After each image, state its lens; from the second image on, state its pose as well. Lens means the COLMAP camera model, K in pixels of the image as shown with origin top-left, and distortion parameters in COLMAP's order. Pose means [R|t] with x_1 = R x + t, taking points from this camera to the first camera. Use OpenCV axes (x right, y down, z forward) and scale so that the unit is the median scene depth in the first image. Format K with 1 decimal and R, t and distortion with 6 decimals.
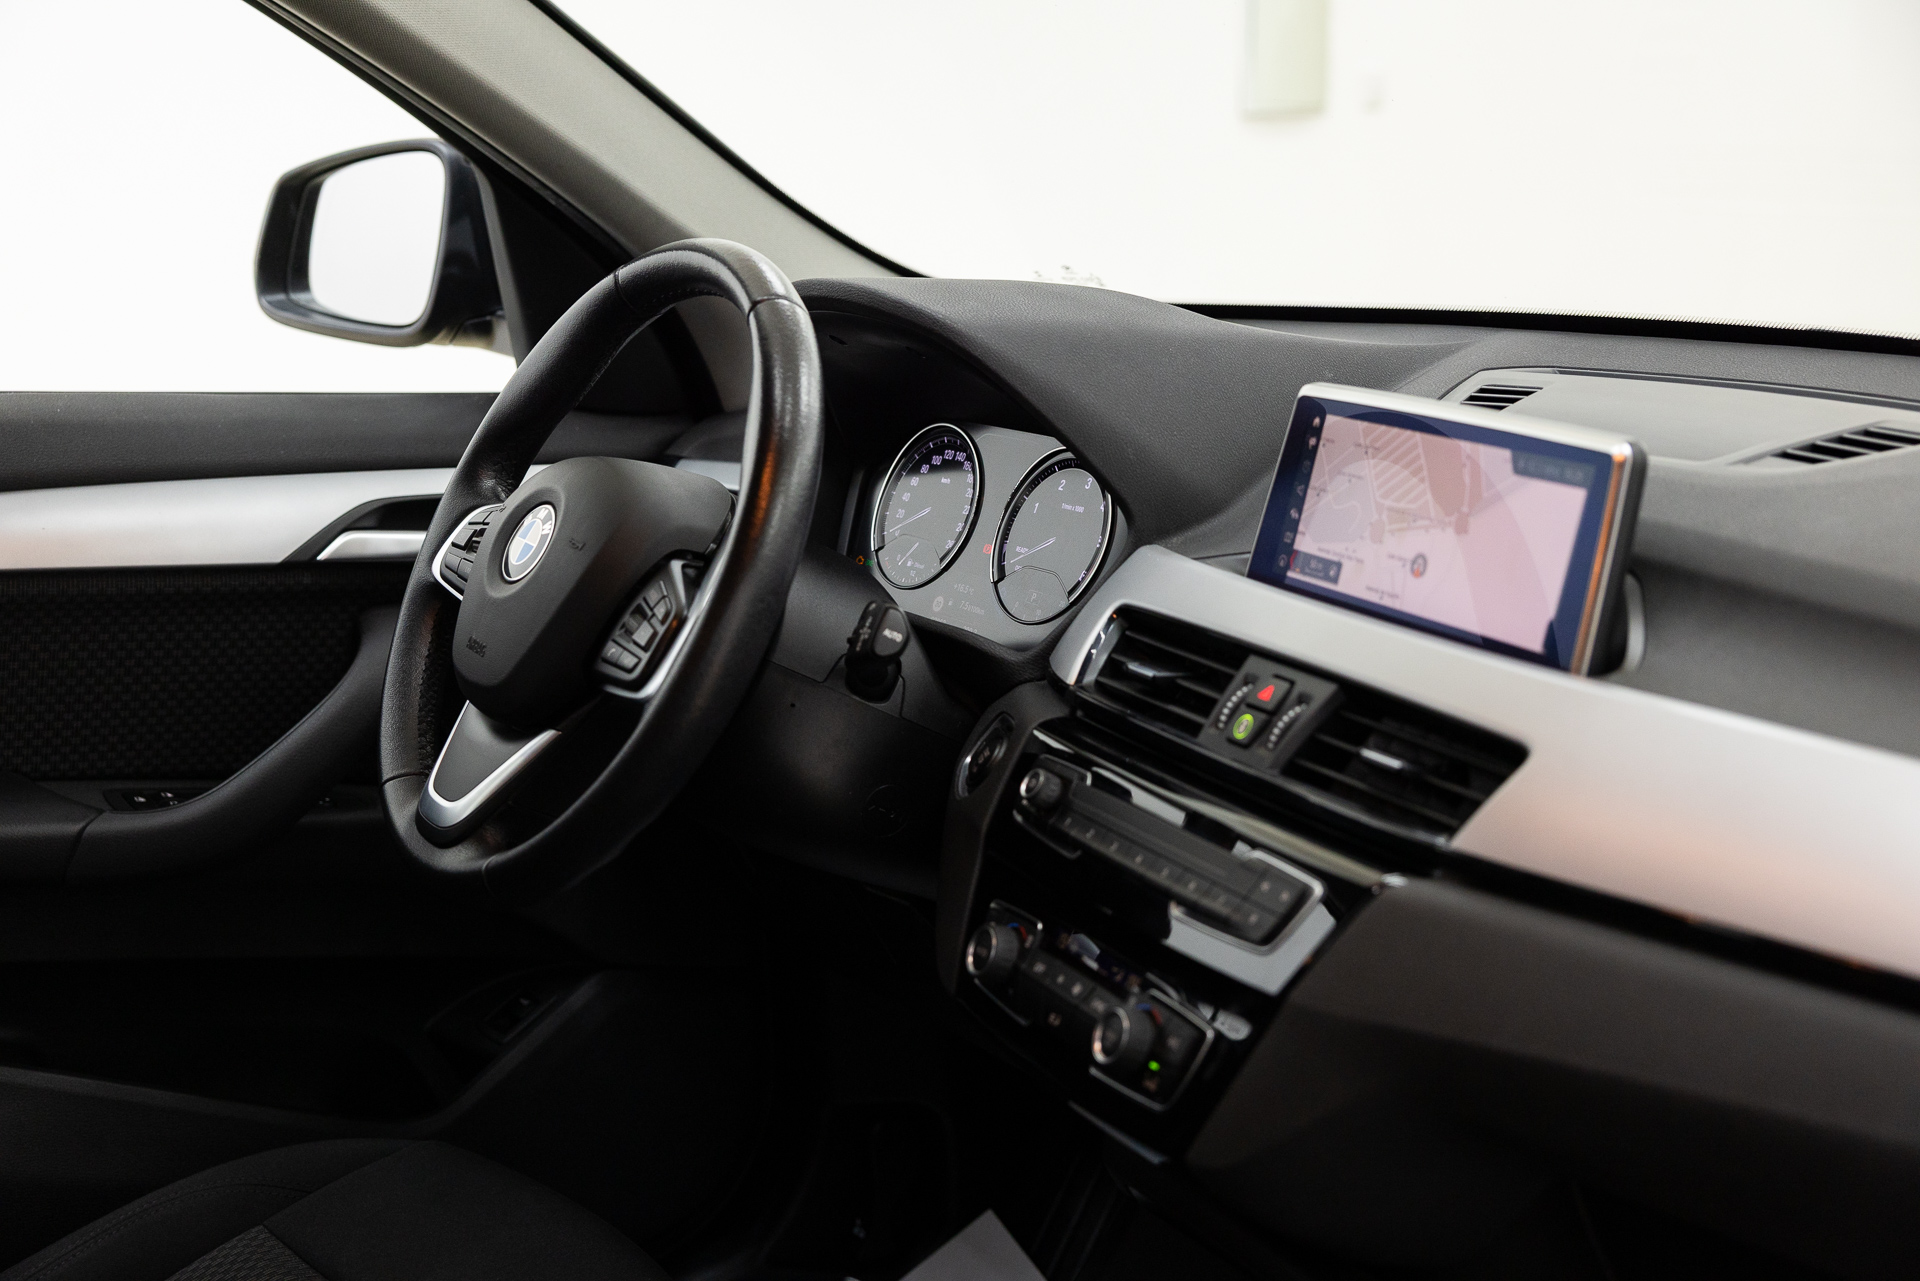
lens RADIAL K [[2621.4, 0, 960.0], [0, 2621.4, 640.5], [0, 0, 1]] dist [0.004647, -0.006567]
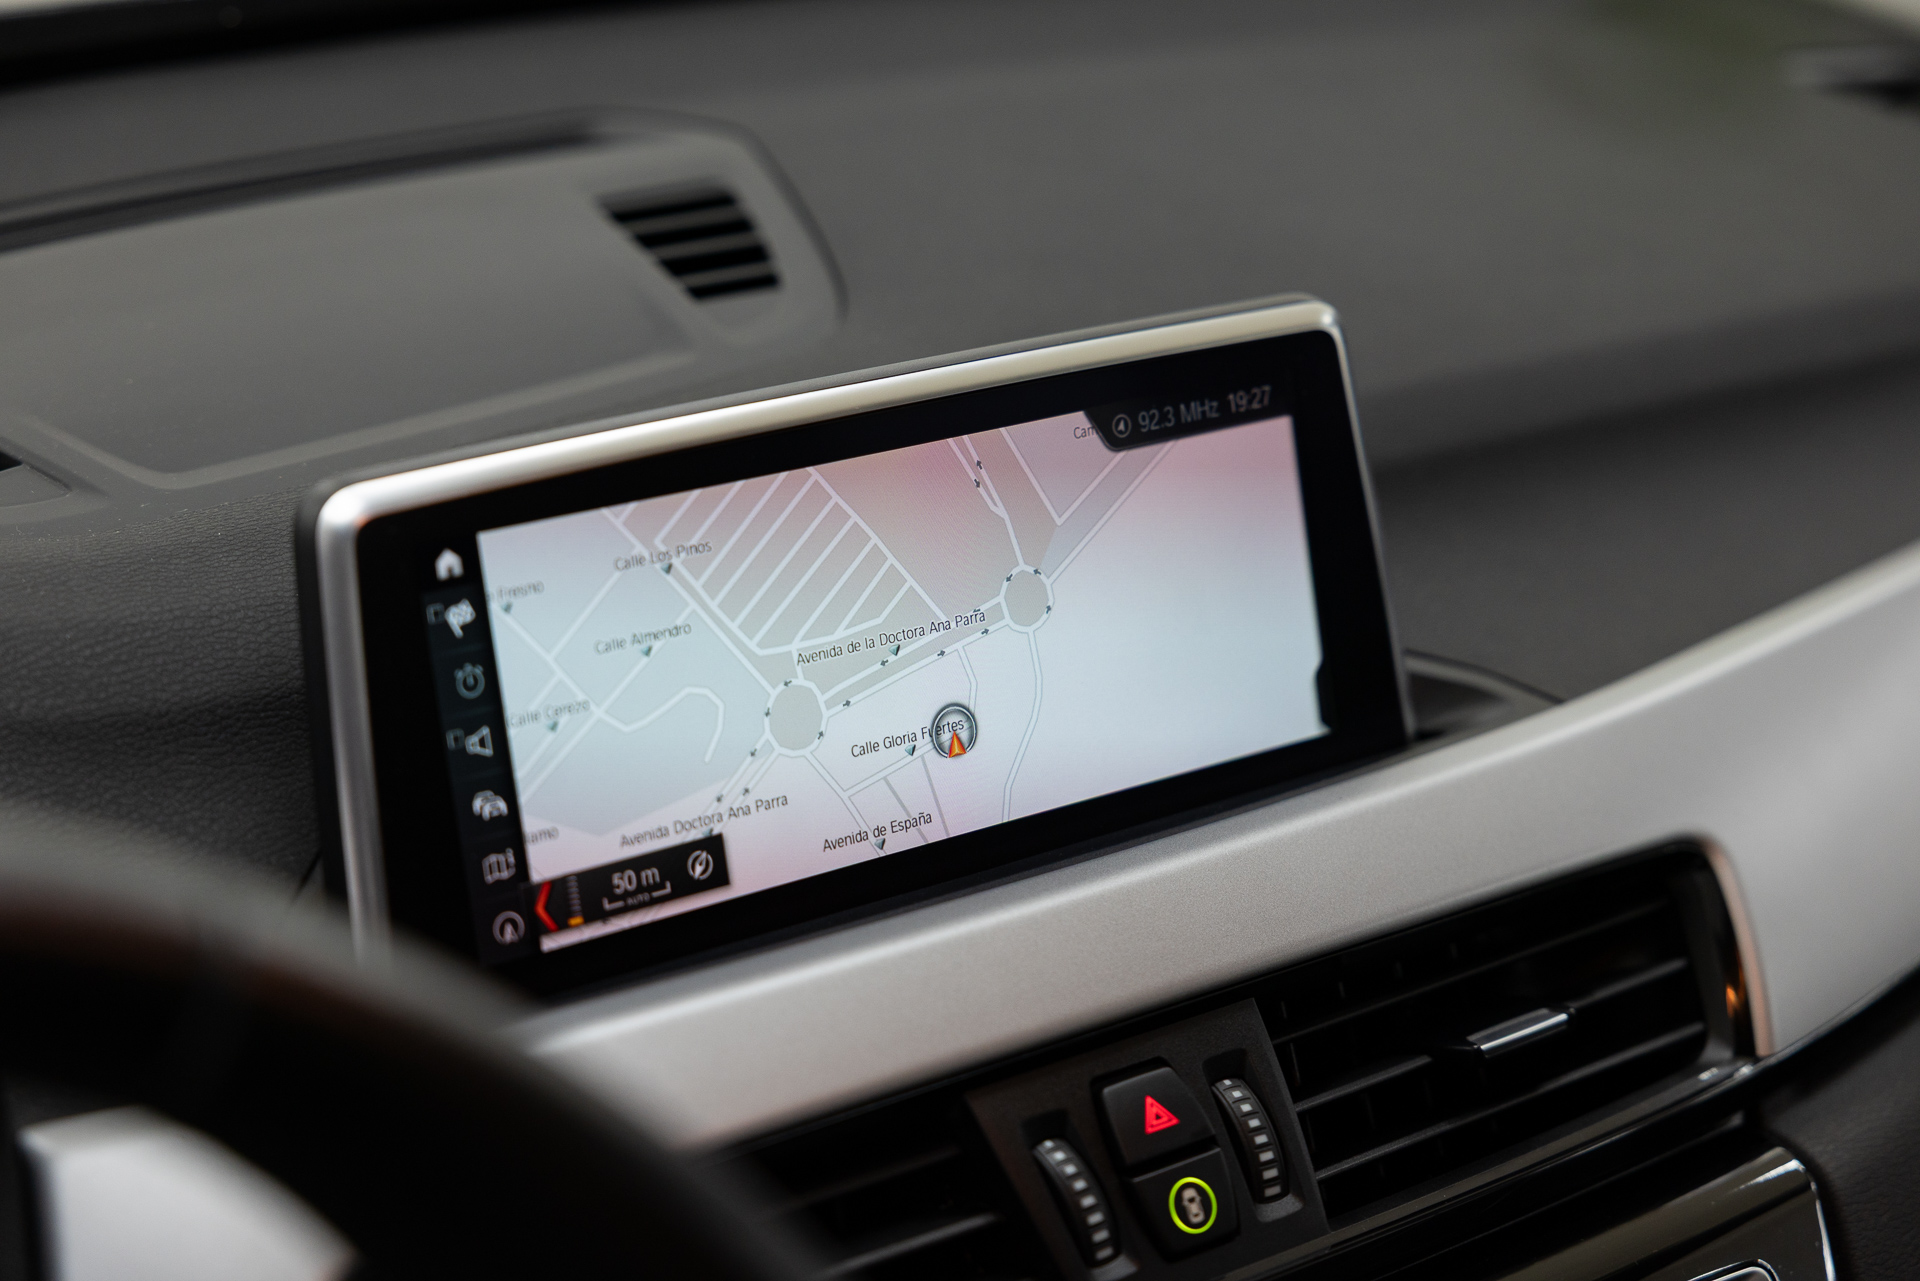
lens RADIAL K [[3694.0, 0, 960.0], [0, 3694.0, 640.5], [0, 0, 1]] dist [0.055052, -0.177352]
pose [[-0.179171, -0.346370, 0.920829, -0.377371], [0.189908, 0.906195, 0.377817, -0.263545], [-0.965315, 0.242567, -0.096585, 0.988111]]
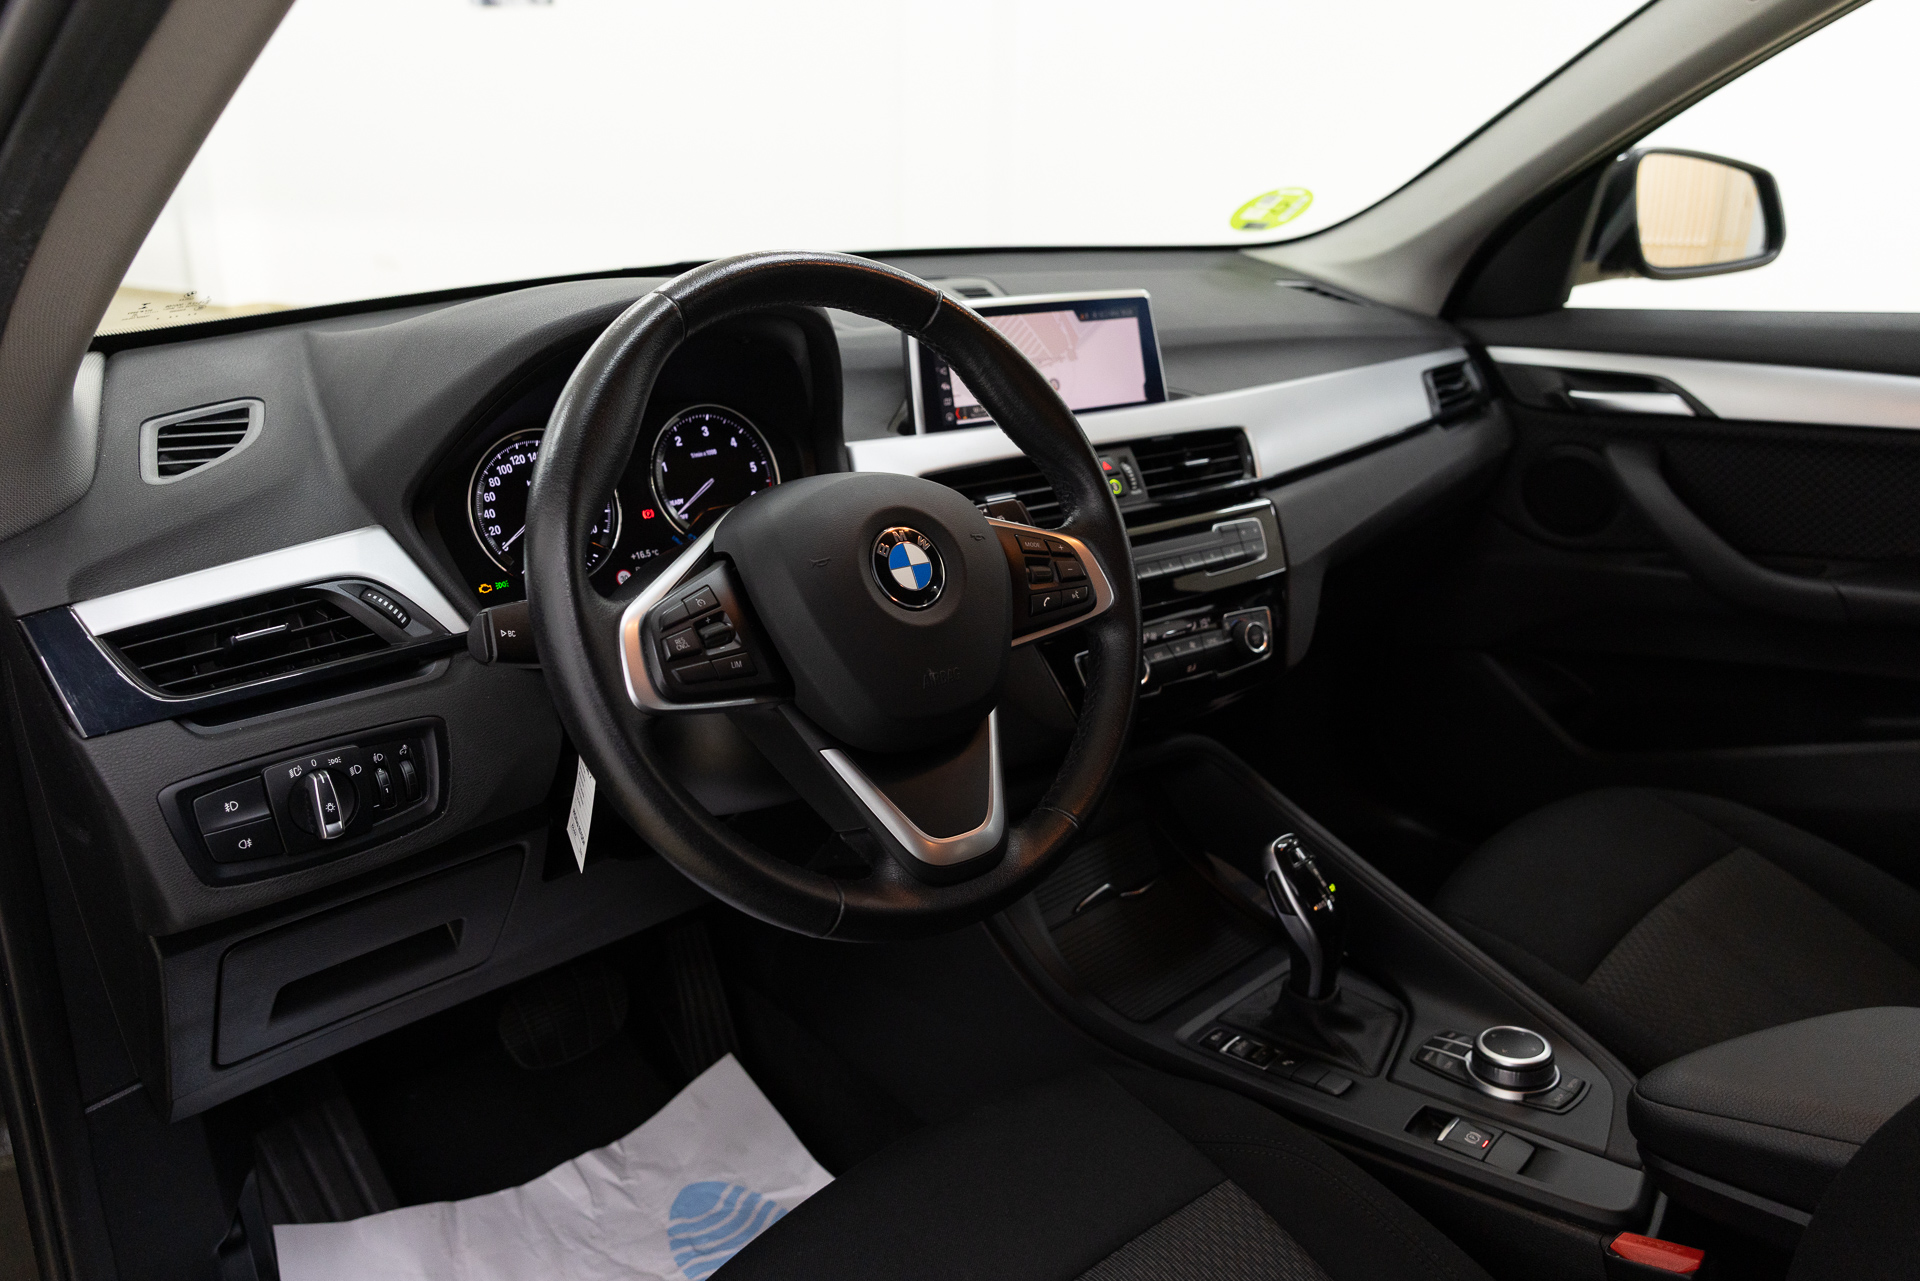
lens RADIAL K [[1416.4, 0, 956.5], [0, 1416.4, 599.4], [0, 0, 1]] dist [-0.004058, -0.001764]
pose [[-0.151077, -0.304834, 0.940347, -0.728354], [0.200896, 0.921945, 0.331145, -0.214560], [-0.967893, 0.238941, -0.078045, 1.100621]]
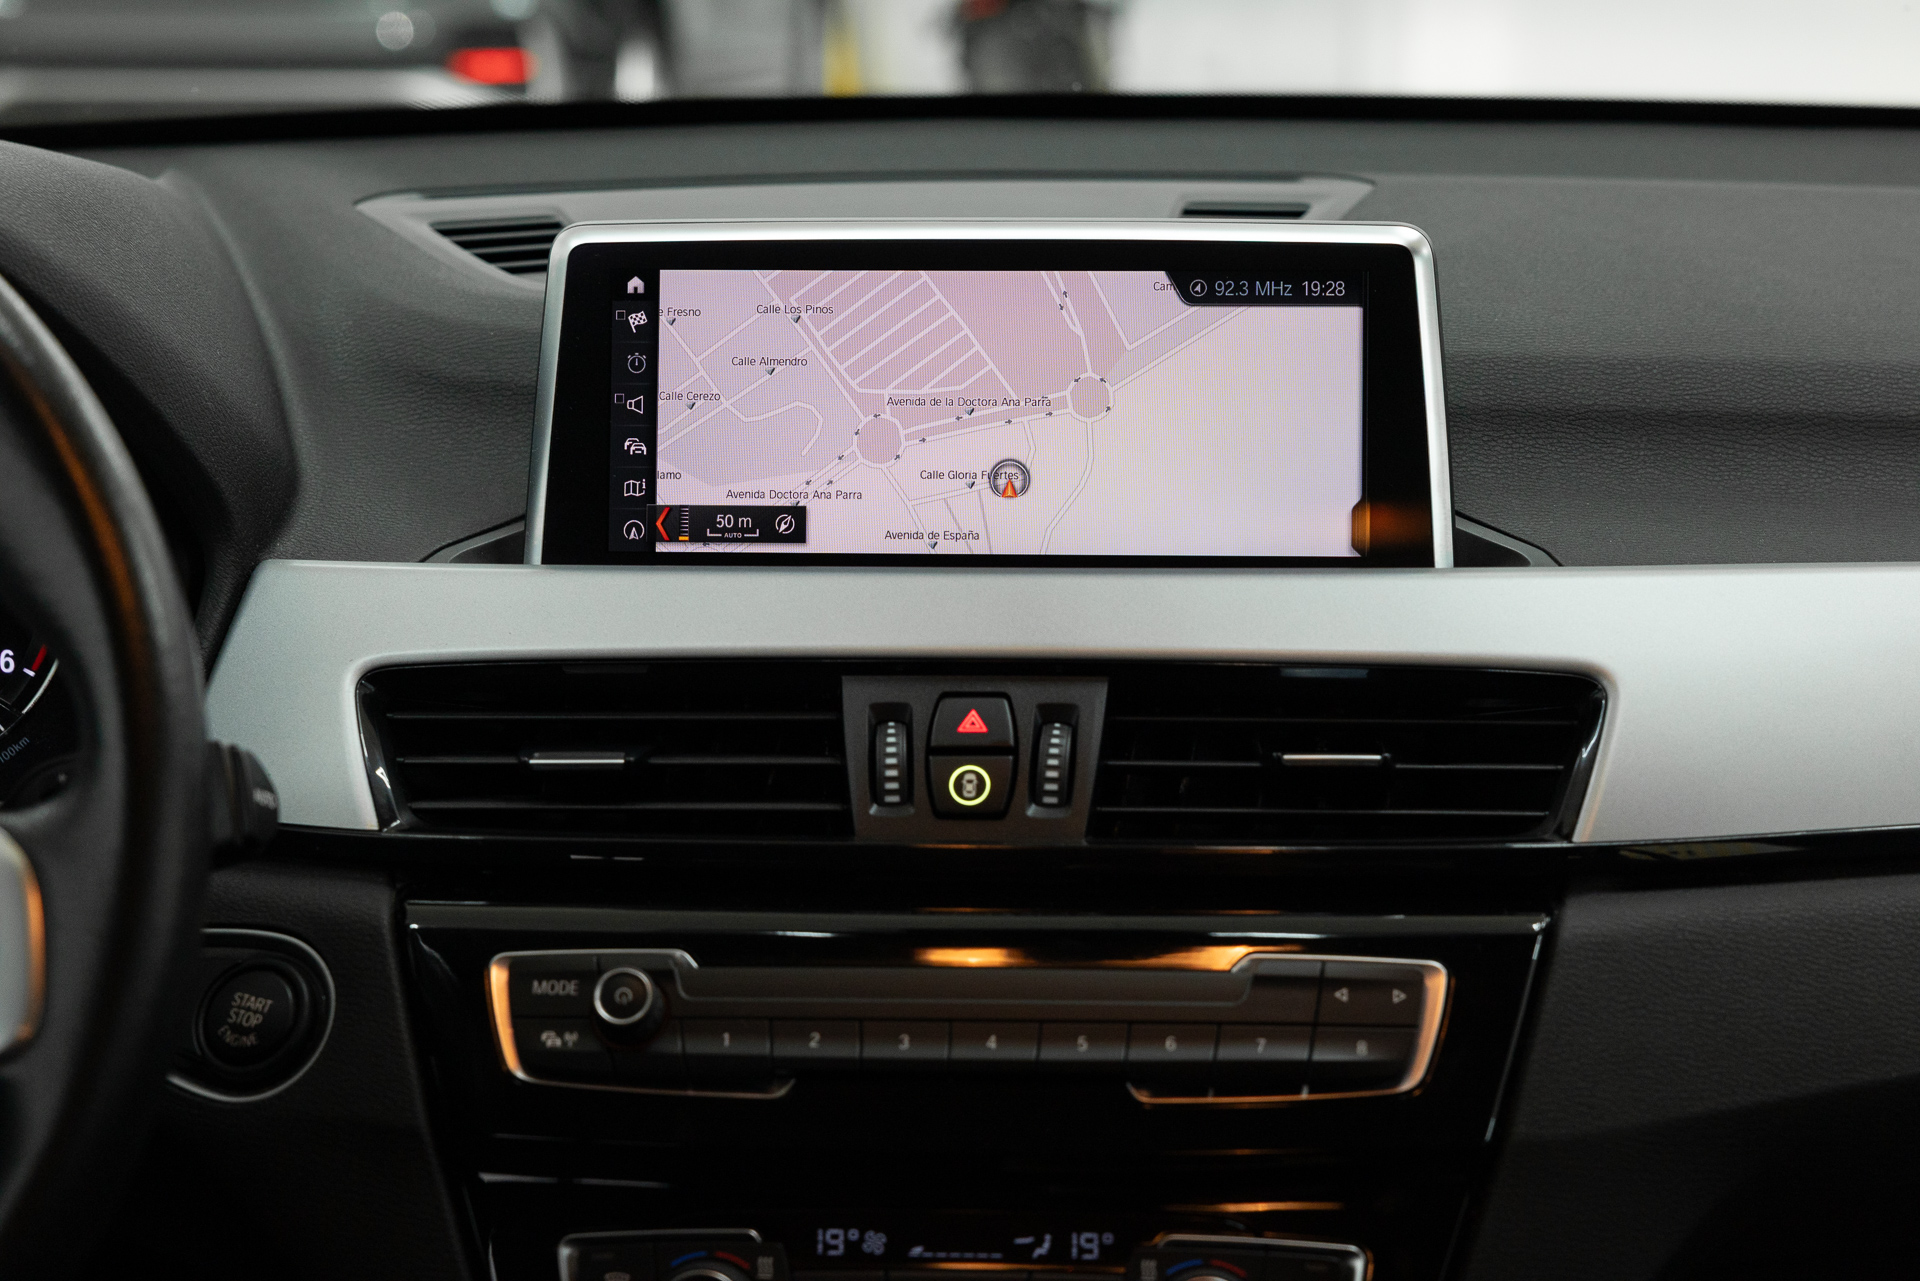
lens RADIAL K [[3694.0, 0, 960.0], [0, 3694.0, 640.5], [0, 0, 1]] dist [0.055052, -0.177352]
pose [[0.488428, -0.182101, 0.853392, -0.547807], [0.184936, 0.977369, 0.102710, -0.077779], [-0.852782, 0.107656, 0.511051, 0.529571]]
